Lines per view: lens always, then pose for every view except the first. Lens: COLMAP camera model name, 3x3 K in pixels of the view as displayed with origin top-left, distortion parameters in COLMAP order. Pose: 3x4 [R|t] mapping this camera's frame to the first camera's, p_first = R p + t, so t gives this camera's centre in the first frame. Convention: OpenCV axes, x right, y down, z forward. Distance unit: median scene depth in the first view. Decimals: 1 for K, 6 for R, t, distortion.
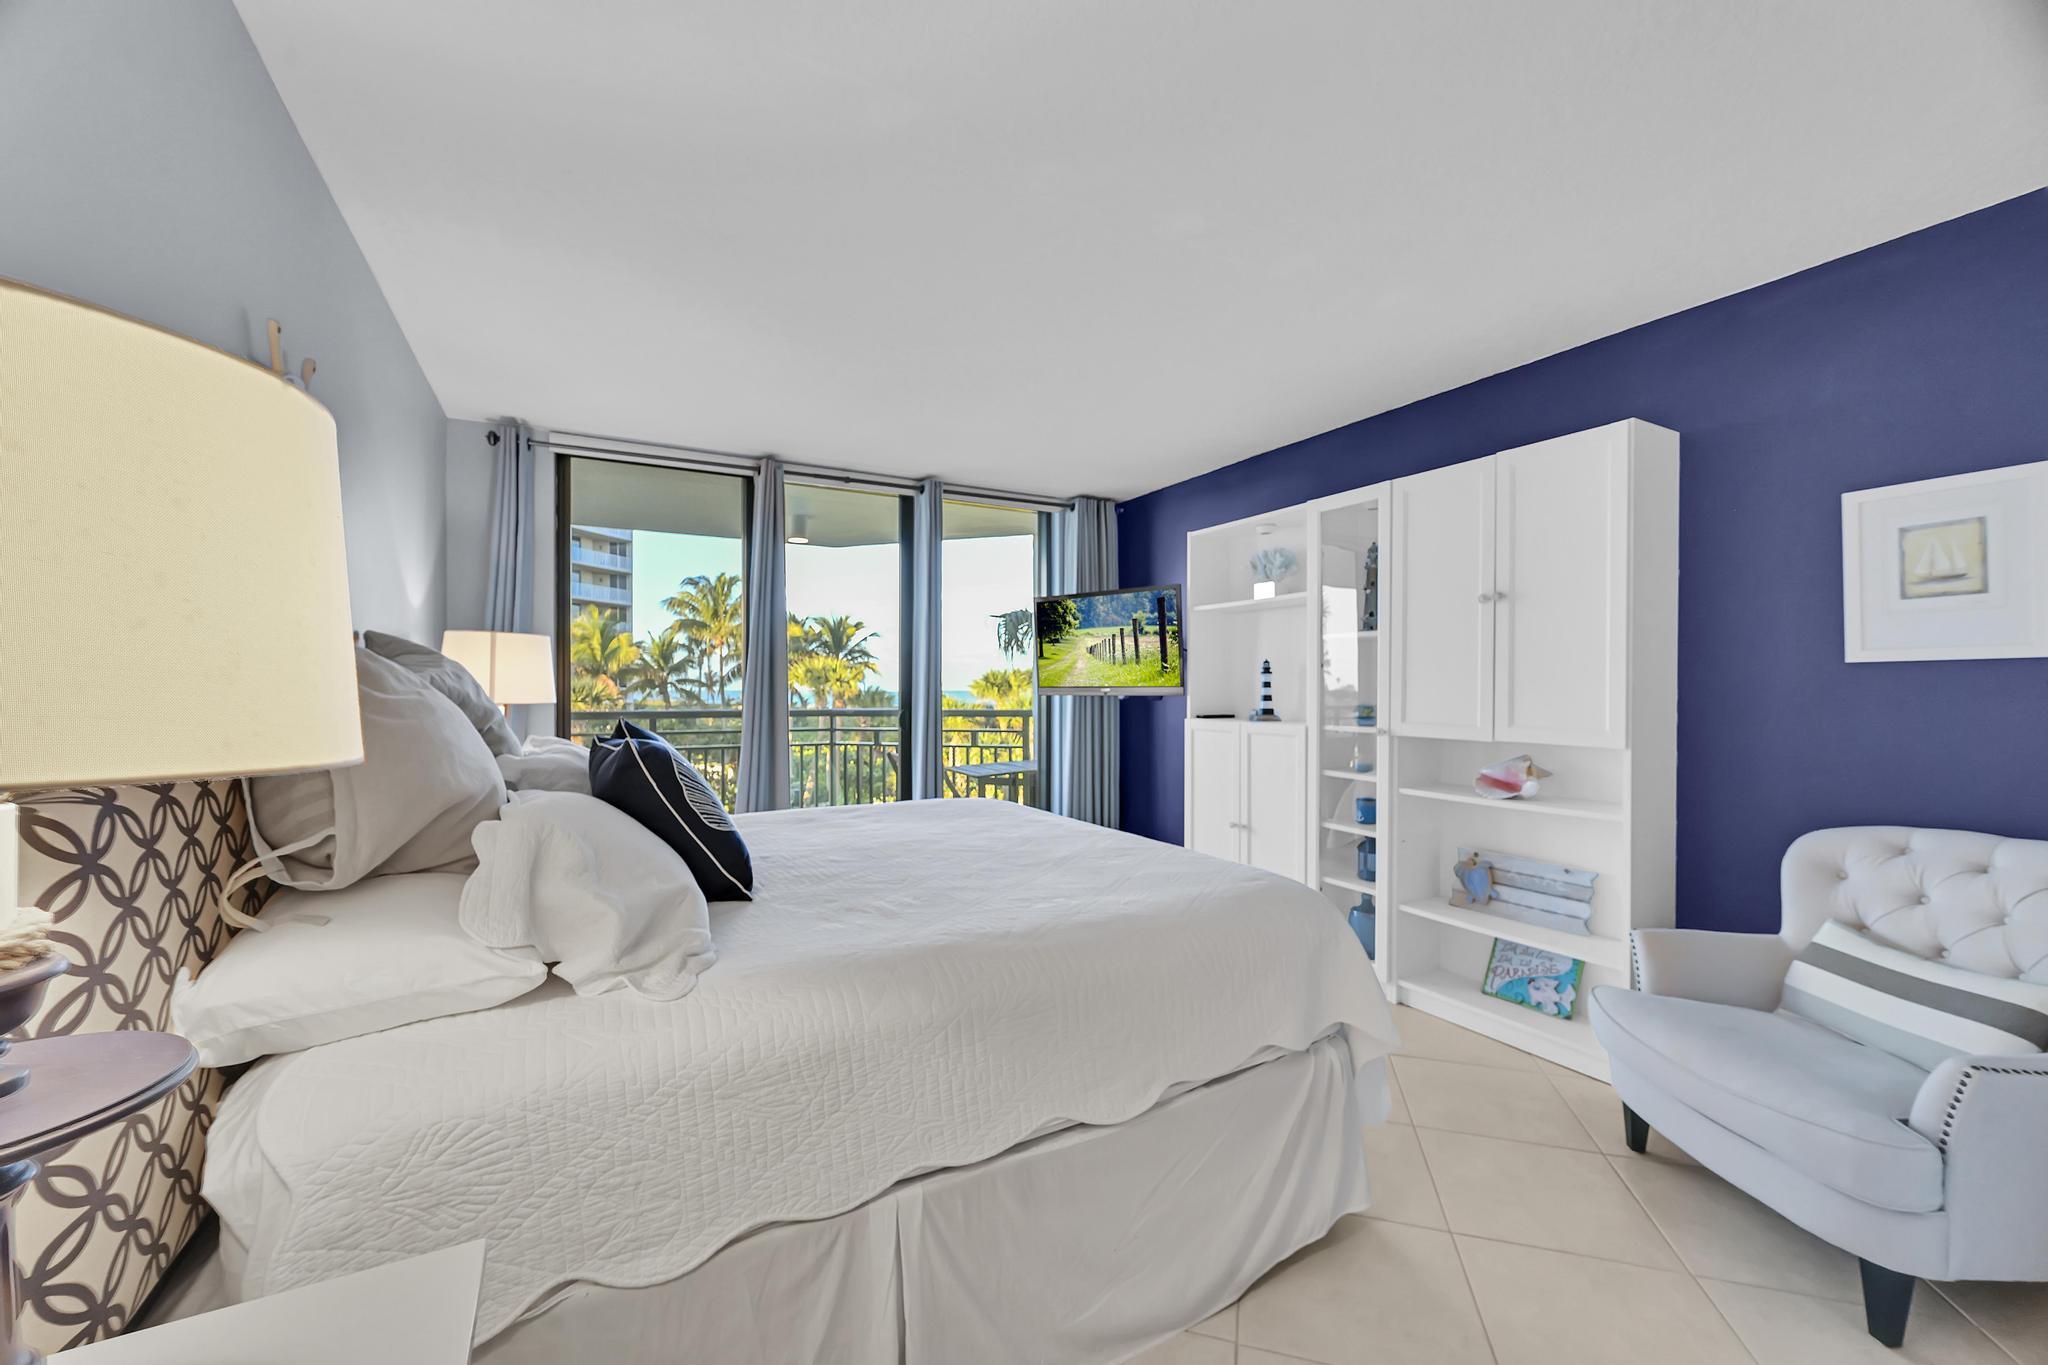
lens RADIAL K [[807.9, 0, 1015.9], [0, 807.9, 683.9], [0, 0, 1]] dist [-0.005023, 0.001750]
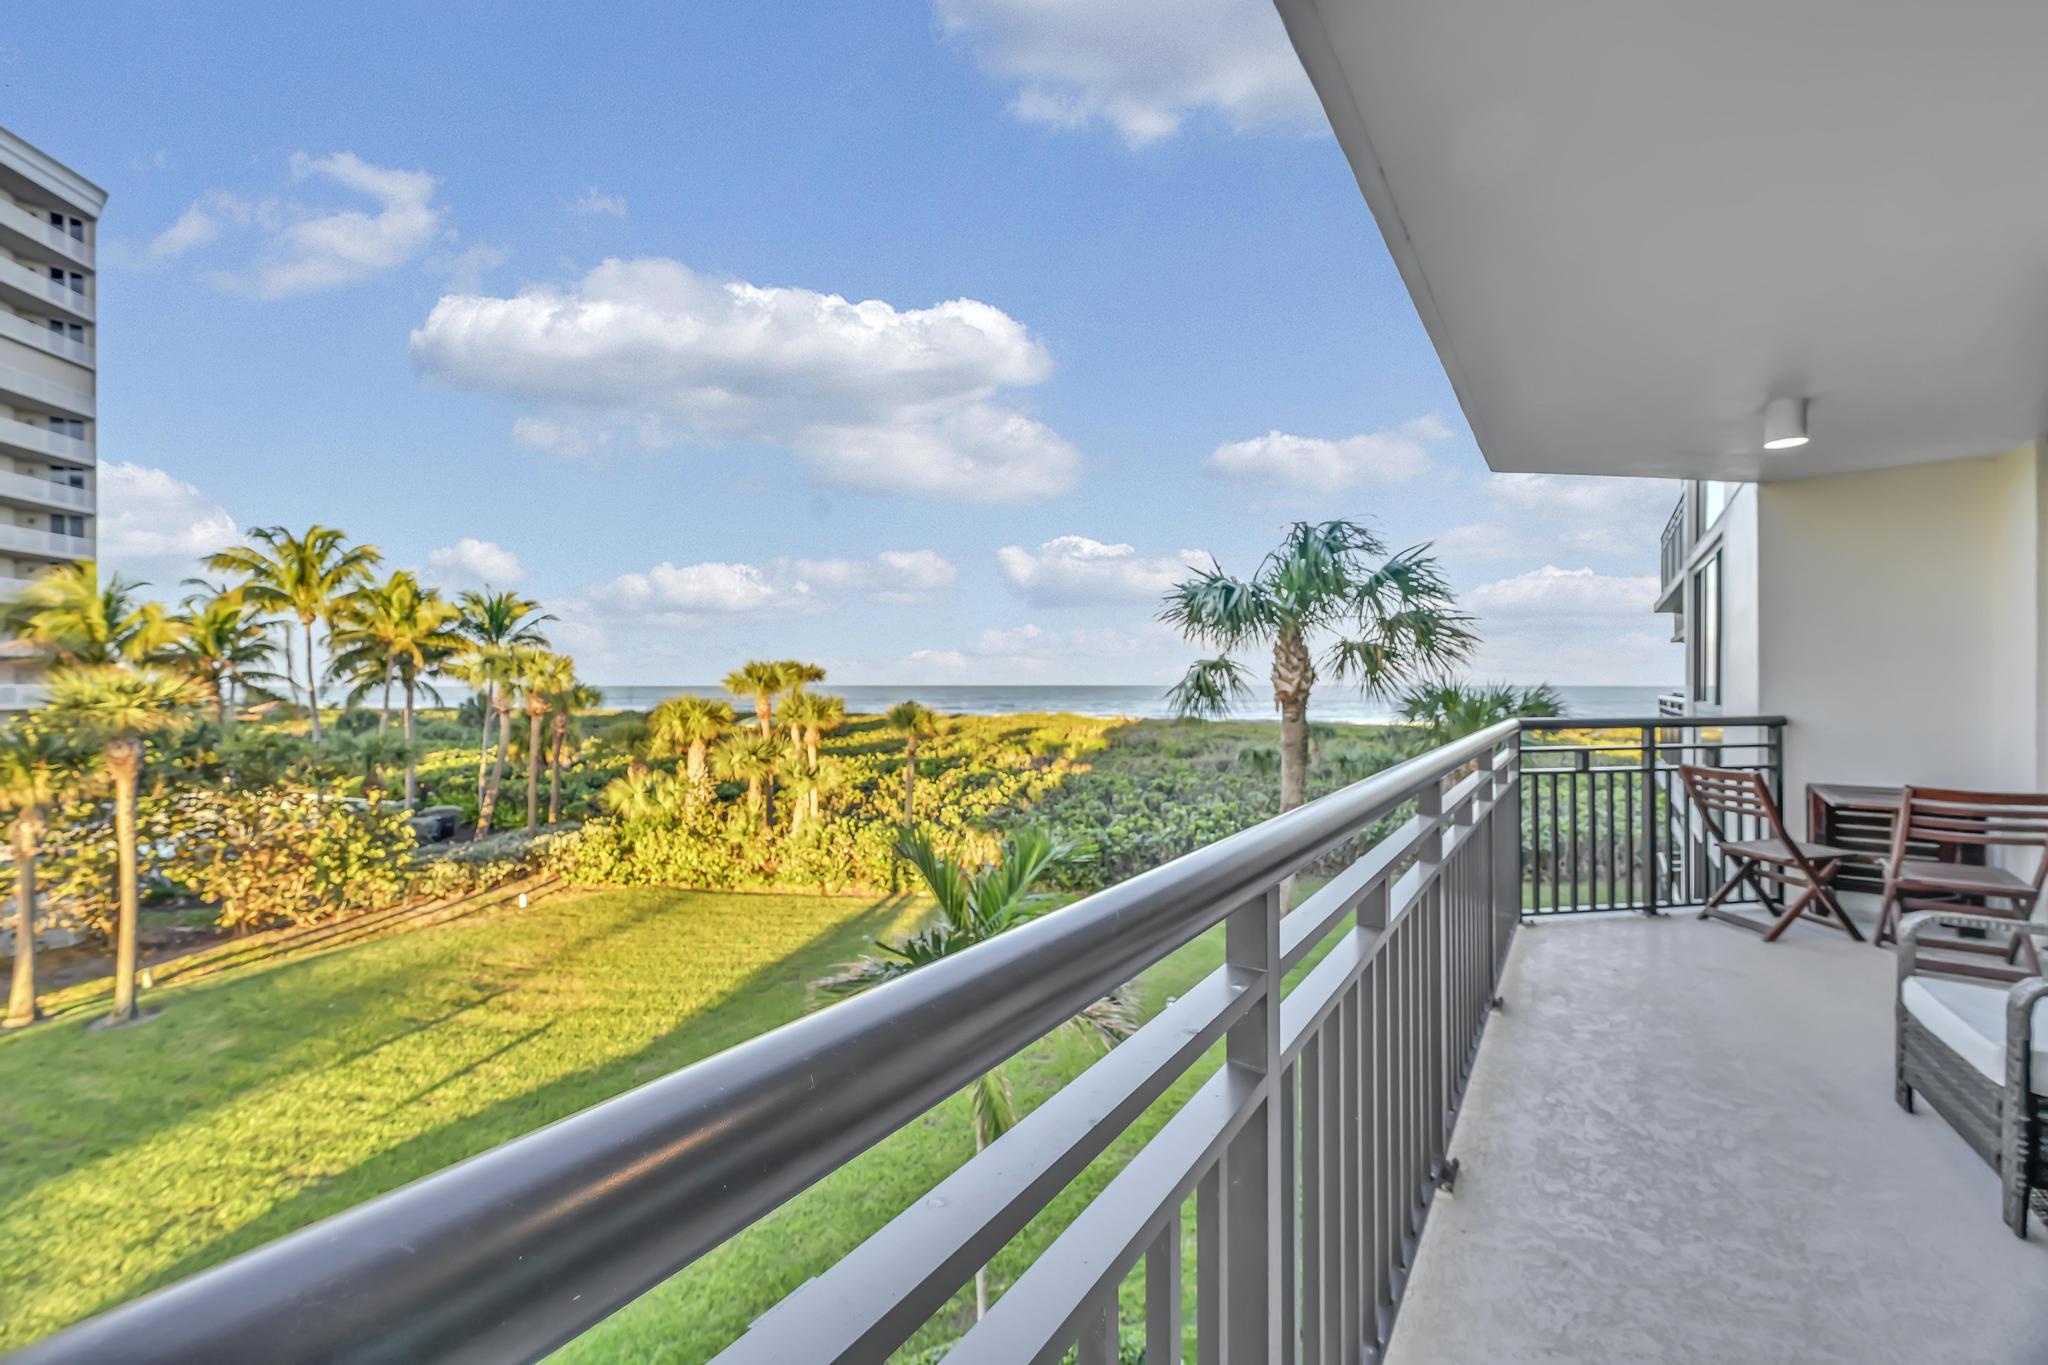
lens RADIAL K [[807.9, 0, 1014.0], [0, 807.9, 686.5], [0, 0, 1]] dist [-0.005023, 0.001750]
pose [[0.897810, -0.005886, 0.440343, -0.120700], [0.000139, 0.999914, 0.013081, -0.001867], [-0.440382, -0.011683, 0.897734, 0.075967]]
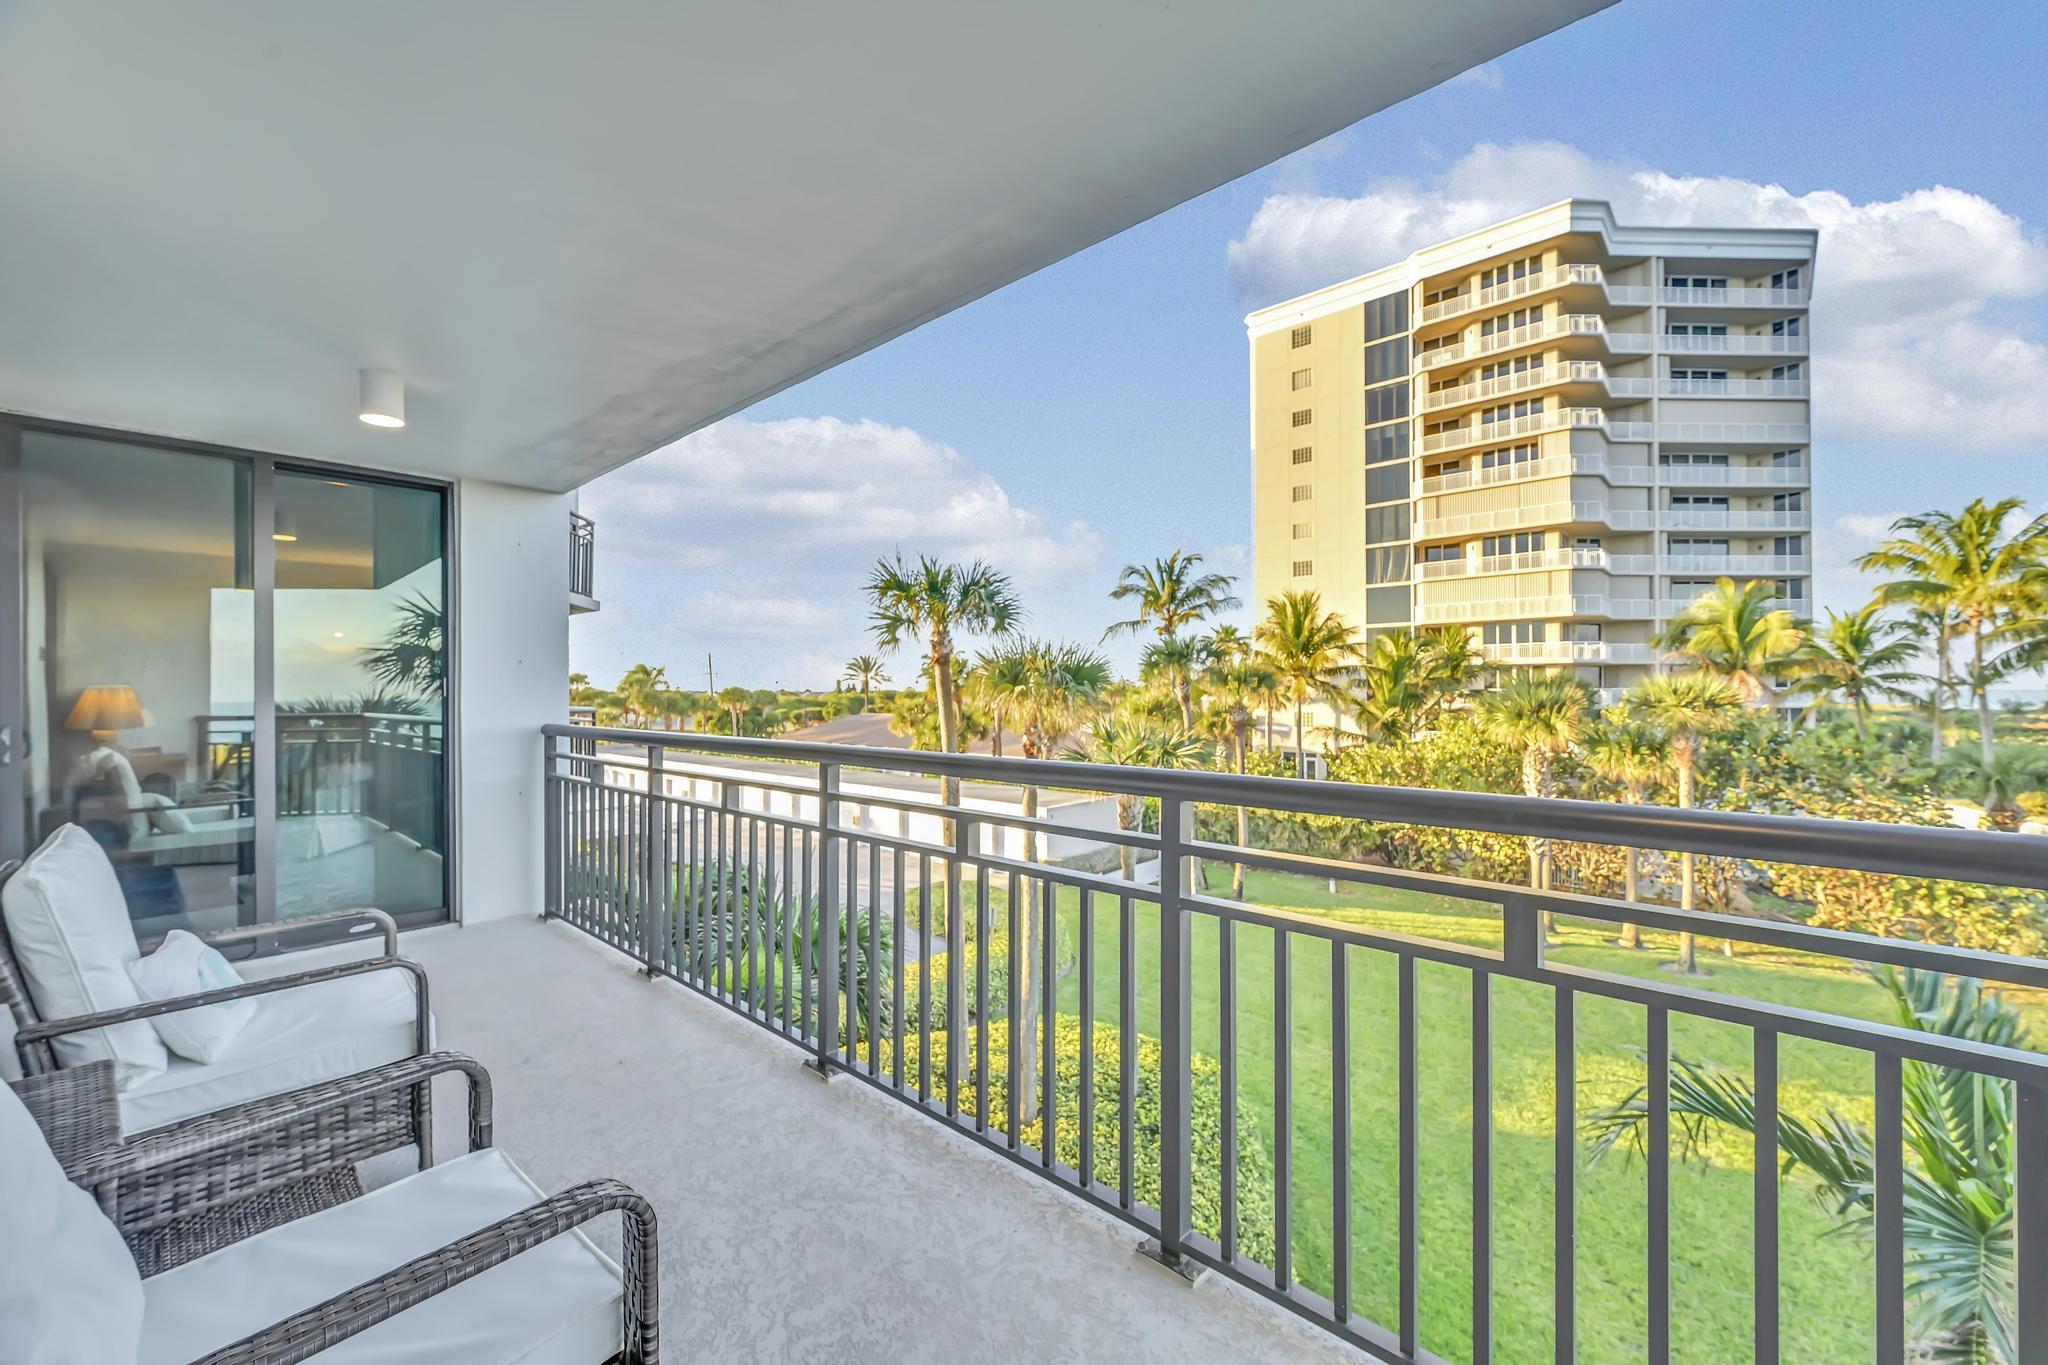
lens RADIAL K [[807.9, 0, 1009.3], [0, 807.9, 690.6], [0, 0, 1]] dist [-0.005023, 0.001750]
pose [[0.318717, -0.003680, -0.947843, -0.018362], [0.011730, 0.999931, 0.000062, -0.000437], [0.947777, -0.011138, 0.318738, 0.102718]]
